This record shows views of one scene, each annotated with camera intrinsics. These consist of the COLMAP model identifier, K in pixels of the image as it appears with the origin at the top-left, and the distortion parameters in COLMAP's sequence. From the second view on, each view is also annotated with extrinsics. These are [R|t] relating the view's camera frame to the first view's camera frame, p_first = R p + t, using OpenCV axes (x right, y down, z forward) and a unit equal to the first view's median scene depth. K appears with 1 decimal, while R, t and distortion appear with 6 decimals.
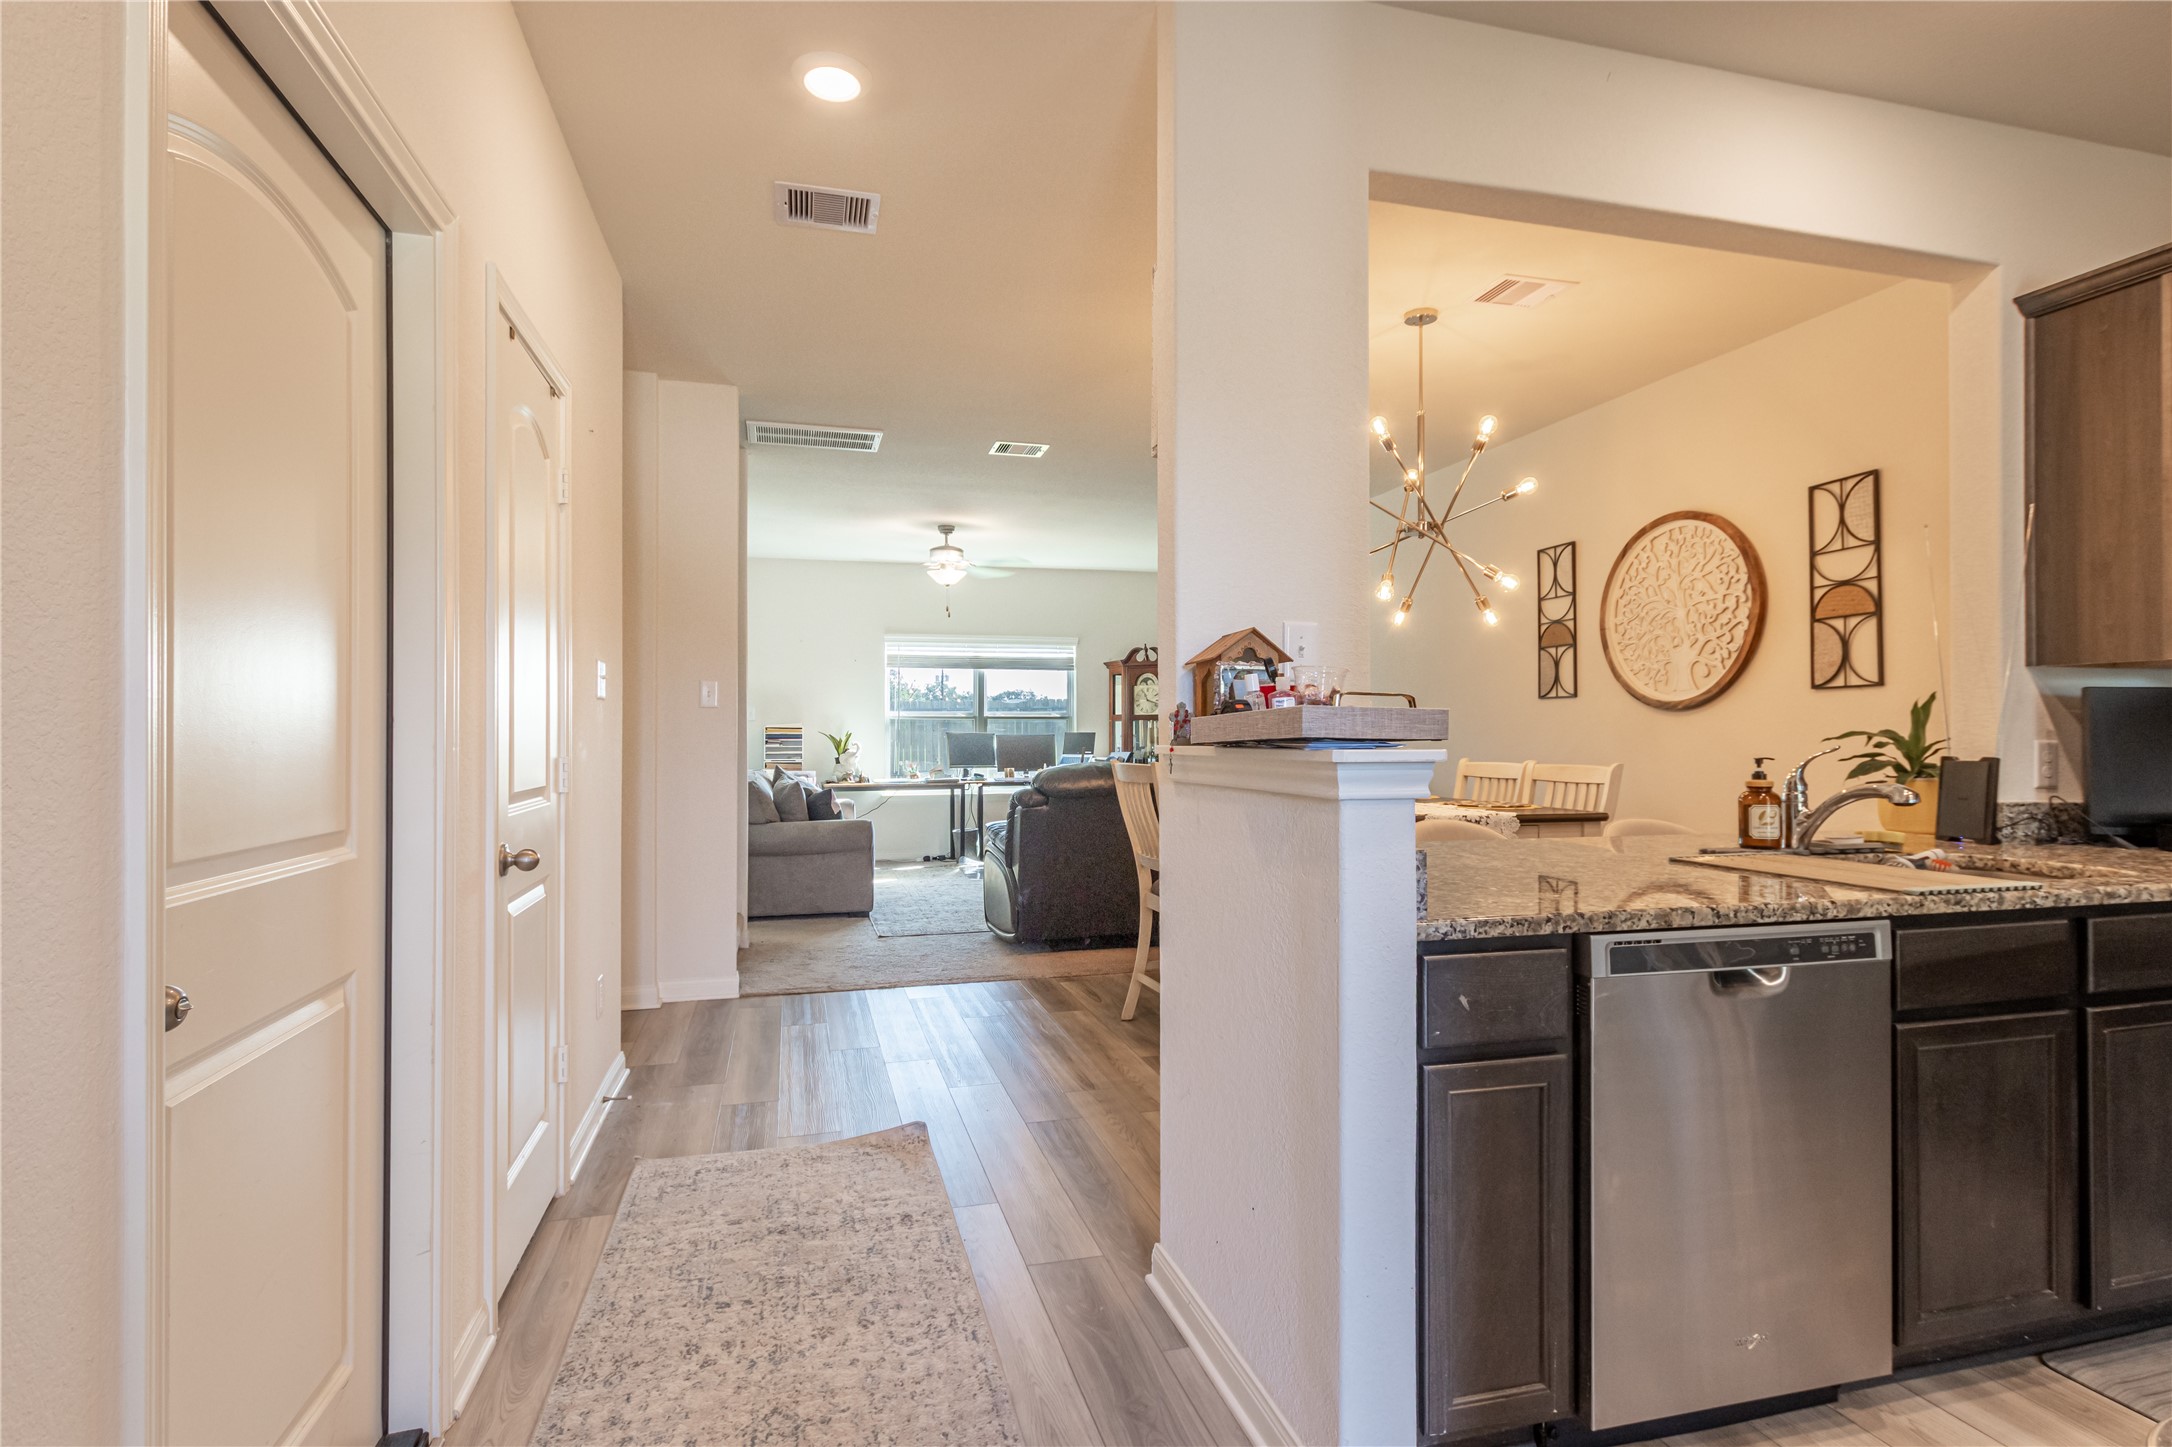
lens RADIAL K [[1055.4, 0, 1063.3], [0, 1055.4, 730.3], [0, 0, 1]] dist [0.001200, 0.000138]
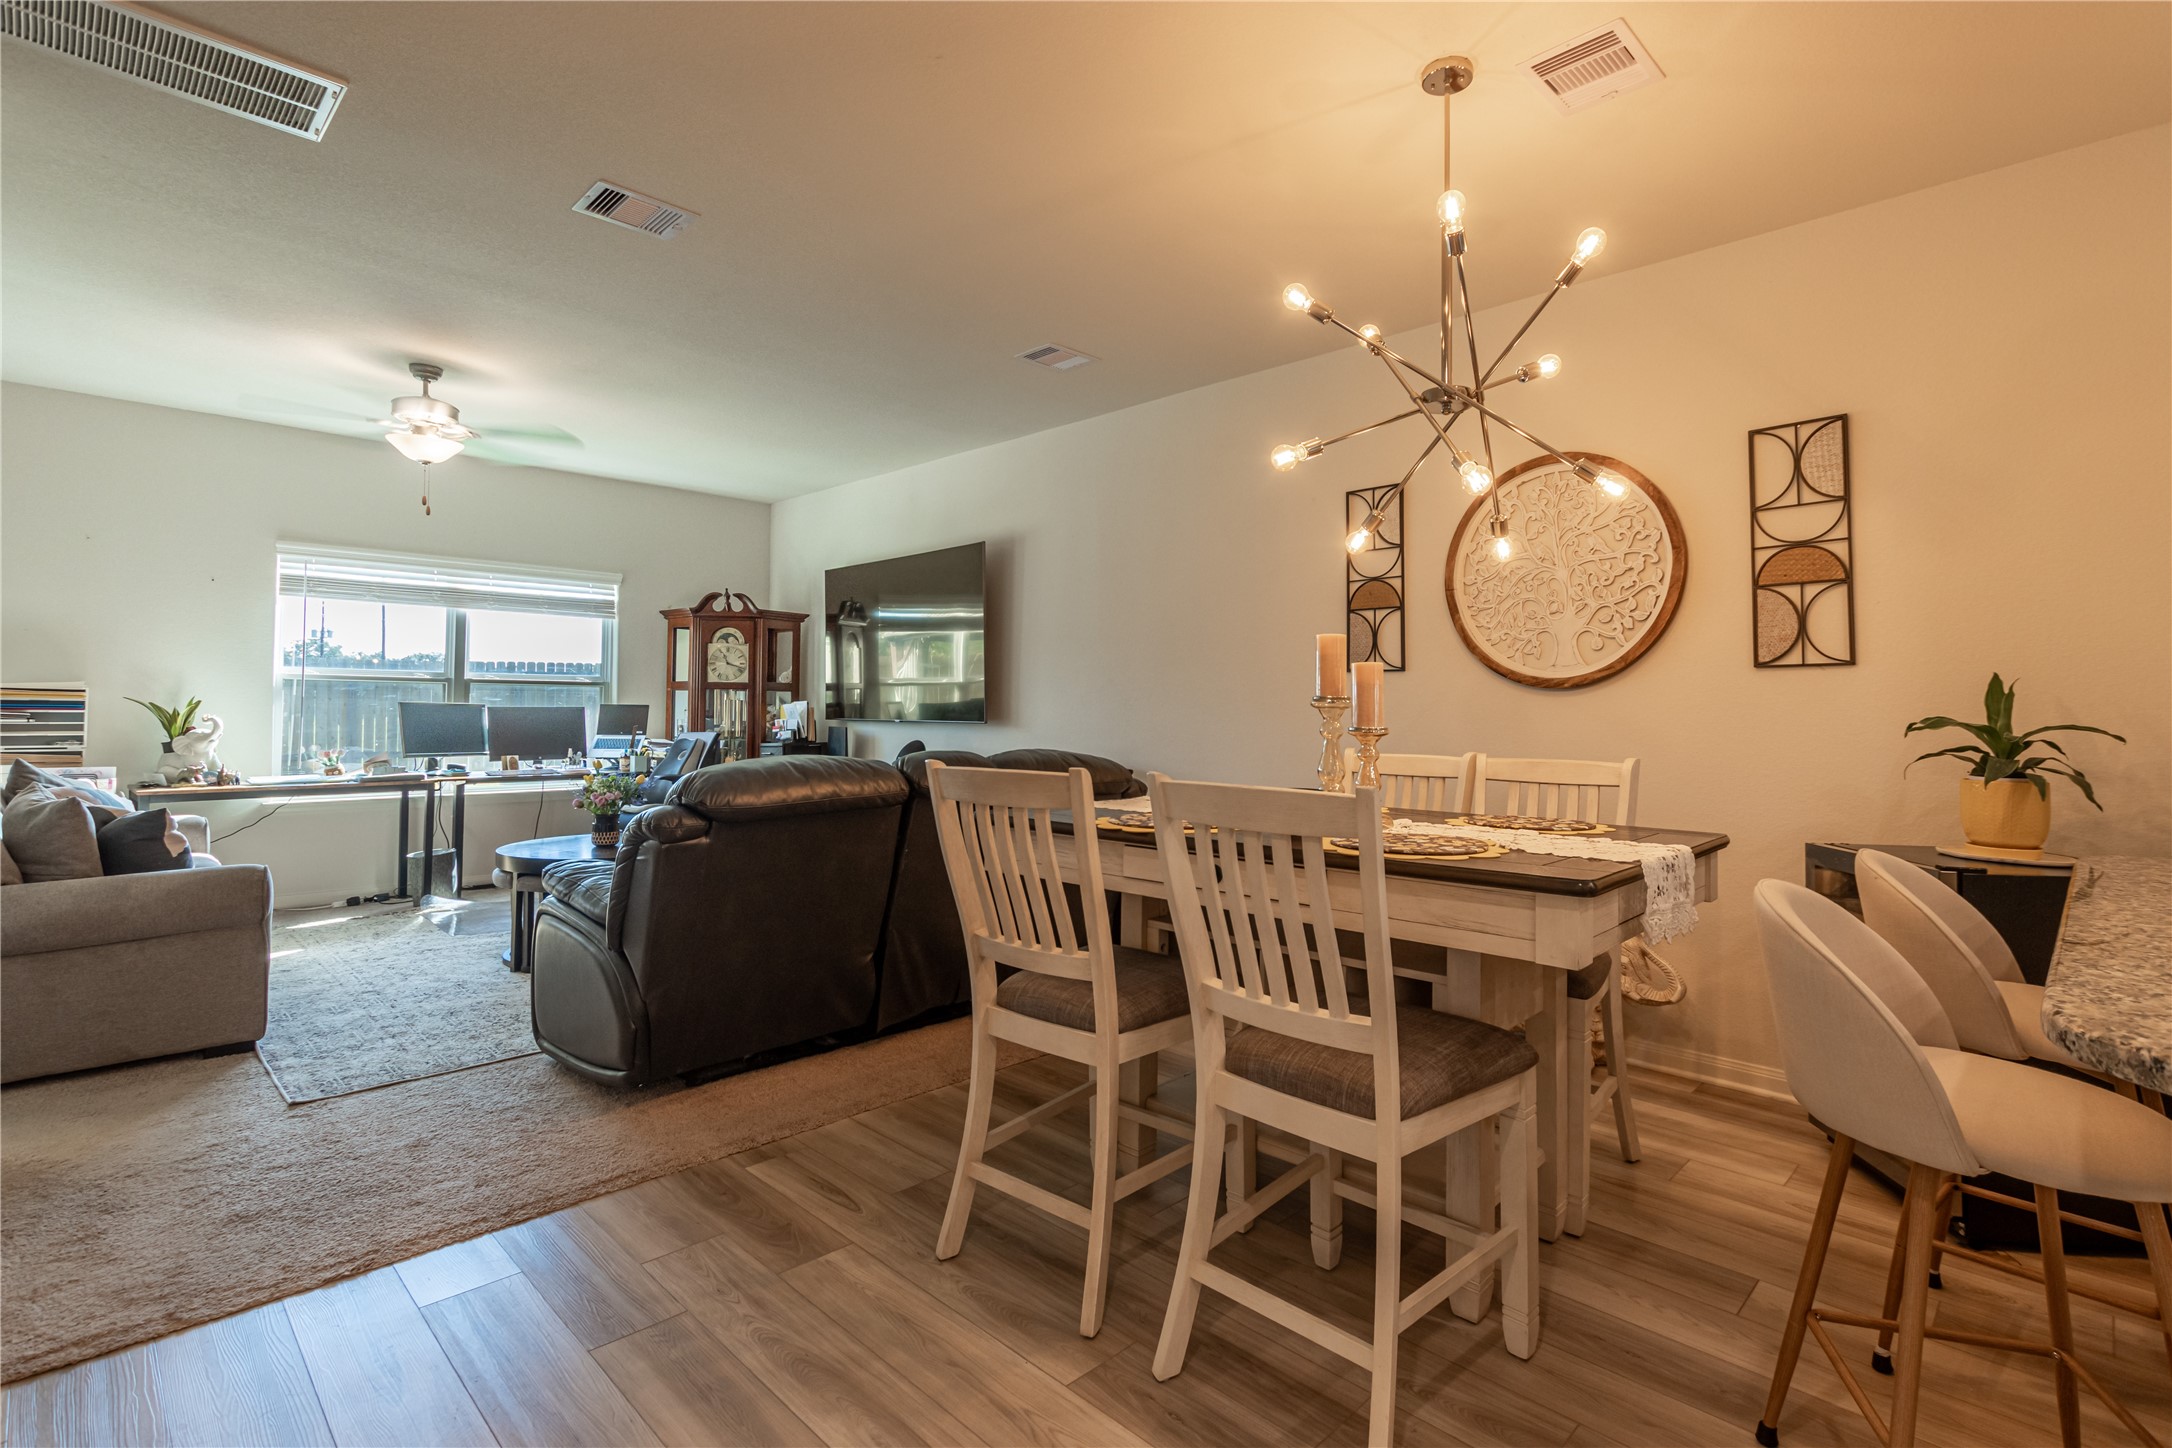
lens RADIAL K [[1007.8, 0, 1129.3], [0, 1007.8, 687.4], [0, 0, 1]] dist [0.000953, -0.001698]
pose [[0.844391, 0.022403, 0.535259, -0.090169], [-0.012737, 0.999682, -0.021747, 0.001038], [-0.535576, 0.011545, 0.844408, 0.344706]]
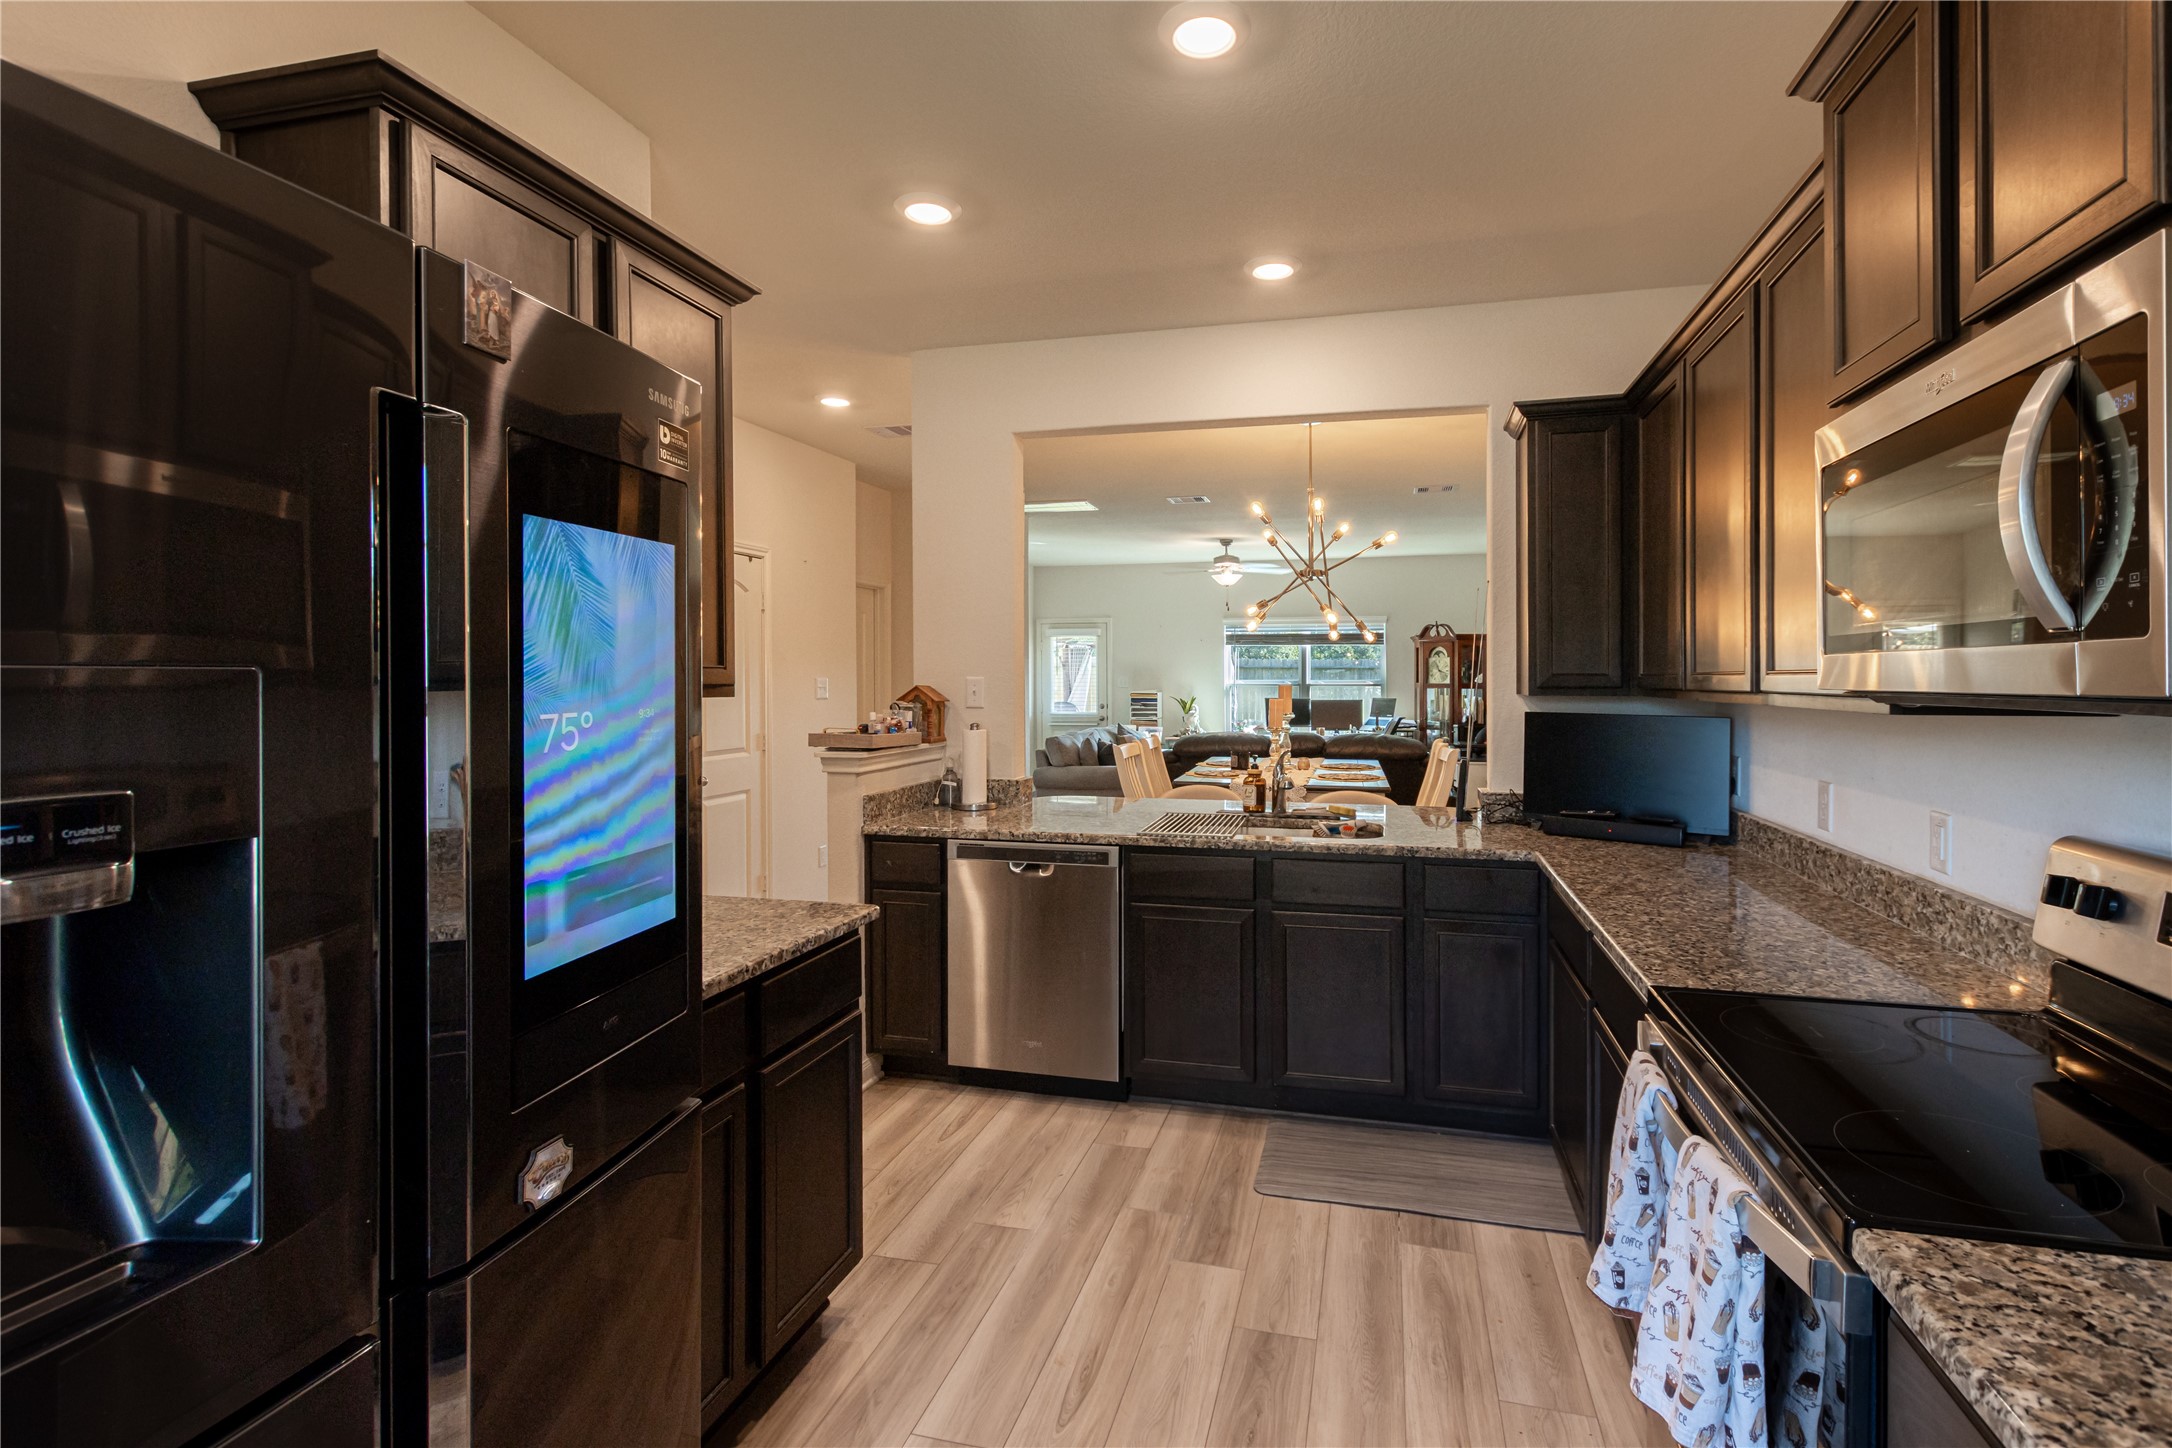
lens RADIAL K [[1007.8, 0, 1129.3], [0, 1007.8, 687.4], [0, 0, 1]] dist [0.000953, -0.001698]
pose [[0.879330, 0.003511, -0.476200, 0.432950], [0.002409, 0.999927, 0.011819, -0.034147], [0.476207, -0.011540, 0.879258, -0.154990]]
